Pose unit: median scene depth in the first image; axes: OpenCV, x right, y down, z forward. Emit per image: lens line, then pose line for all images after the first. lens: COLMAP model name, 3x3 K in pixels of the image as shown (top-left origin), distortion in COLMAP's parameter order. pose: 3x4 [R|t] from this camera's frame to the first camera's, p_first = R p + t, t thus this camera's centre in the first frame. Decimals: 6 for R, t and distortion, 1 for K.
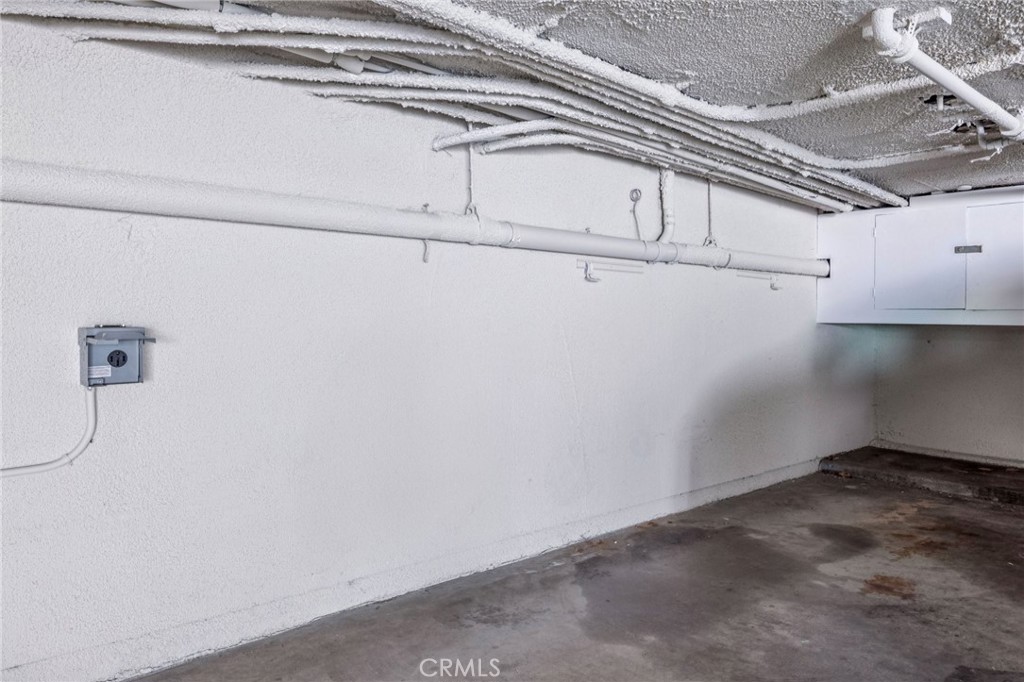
lens RADIAL K [[740.5, 0, 512.3], [0, 740.5, 329.6], [0, 0, 1]] dist [0.004401, 0.002904]
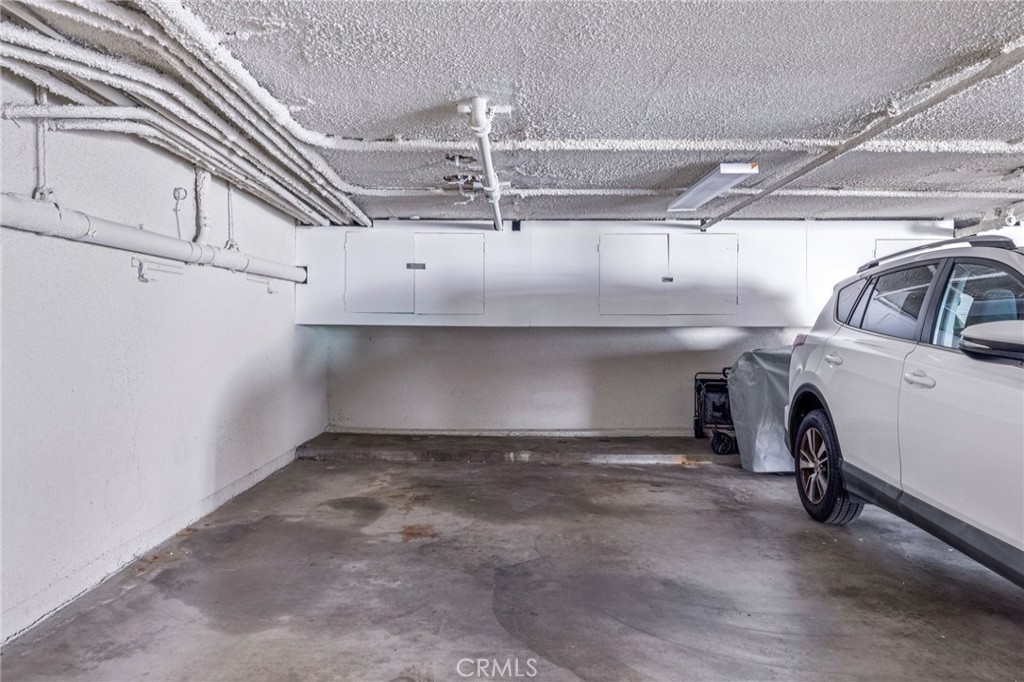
lens RADIAL K [[762.6, 0, 512.0], [0, 762.6, 340.7], [0, 0, 1]] dist [0.029618, 0.001191]
pose [[0.669829, -0.019736, 0.742253, -0.280512], [0.008260, 0.999783, 0.019130, -0.004885], [-0.742469, -0.006683, 0.669847, 0.002776]]
